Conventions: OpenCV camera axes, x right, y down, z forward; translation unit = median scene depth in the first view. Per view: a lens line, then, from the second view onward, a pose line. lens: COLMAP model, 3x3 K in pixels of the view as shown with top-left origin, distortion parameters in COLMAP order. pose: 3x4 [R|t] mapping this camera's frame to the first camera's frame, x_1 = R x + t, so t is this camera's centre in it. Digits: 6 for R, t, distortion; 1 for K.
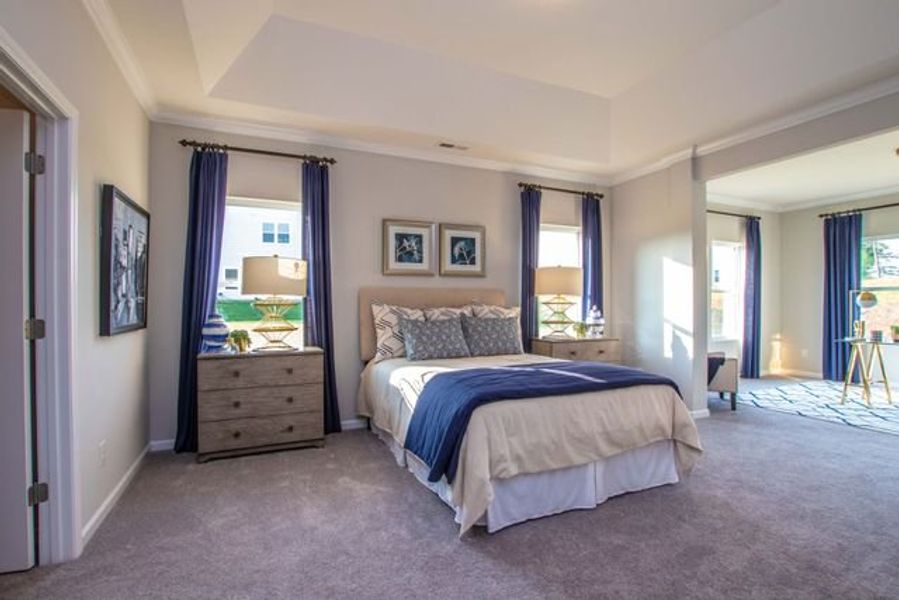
lens RADIAL K [[419.7, 0, 433.9], [0, 419.7, 302.9], [0, 0, 1]] dist [-0.031914, -0.000800]
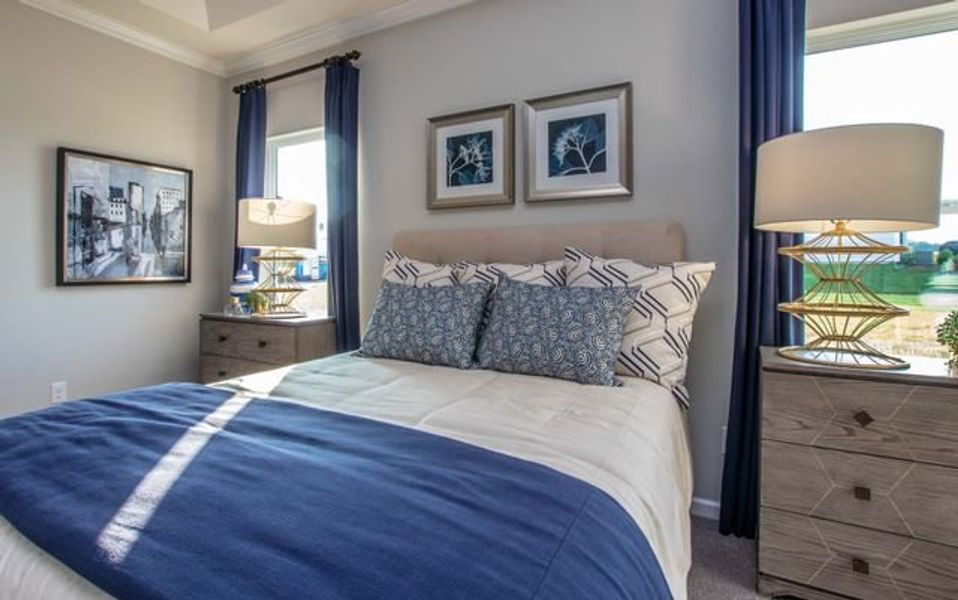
lens RADIAL K [[462.8, 0, 447.2], [0, 462.8, 266.5], [0, 0, 1]] dist [-0.032228, -0.000234]
pose [[0.611096, -0.000845, -0.791556, 0.420862], [-0.000540, 0.999999, -0.001484, 0.016187], [0.791557, 0.001334, 0.611094, 0.591232]]
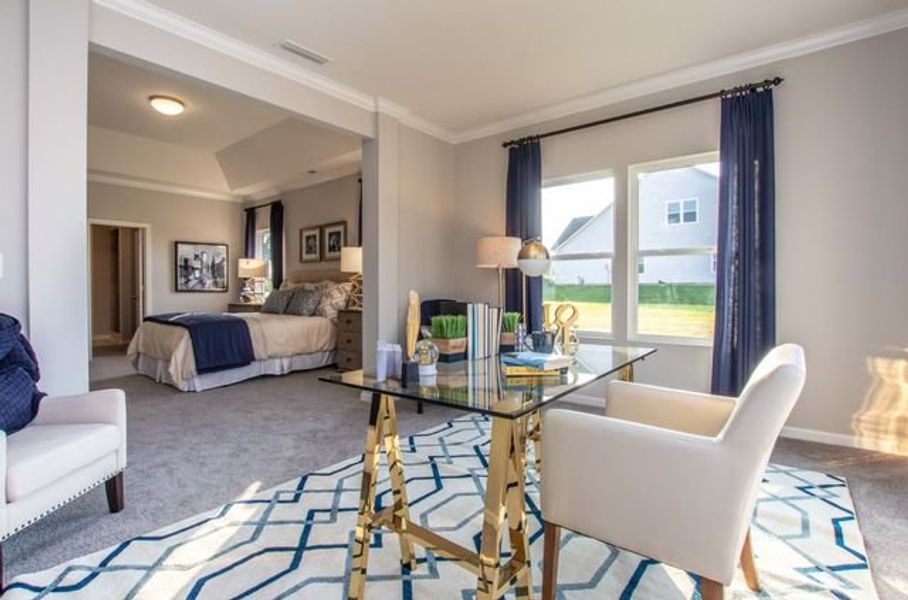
lens RADIAL K [[425.5, 0, 456.0], [0, 425.5, 292.5], [0, 0, 1]] dist [-0.003039, -0.000112]
pose [[0.469740, 0.007779, -0.882771, 1.577809], [-0.000733, 0.999964, 0.008422, 0.031813], [0.882805, -0.003309, 0.469729, 0.734836]]
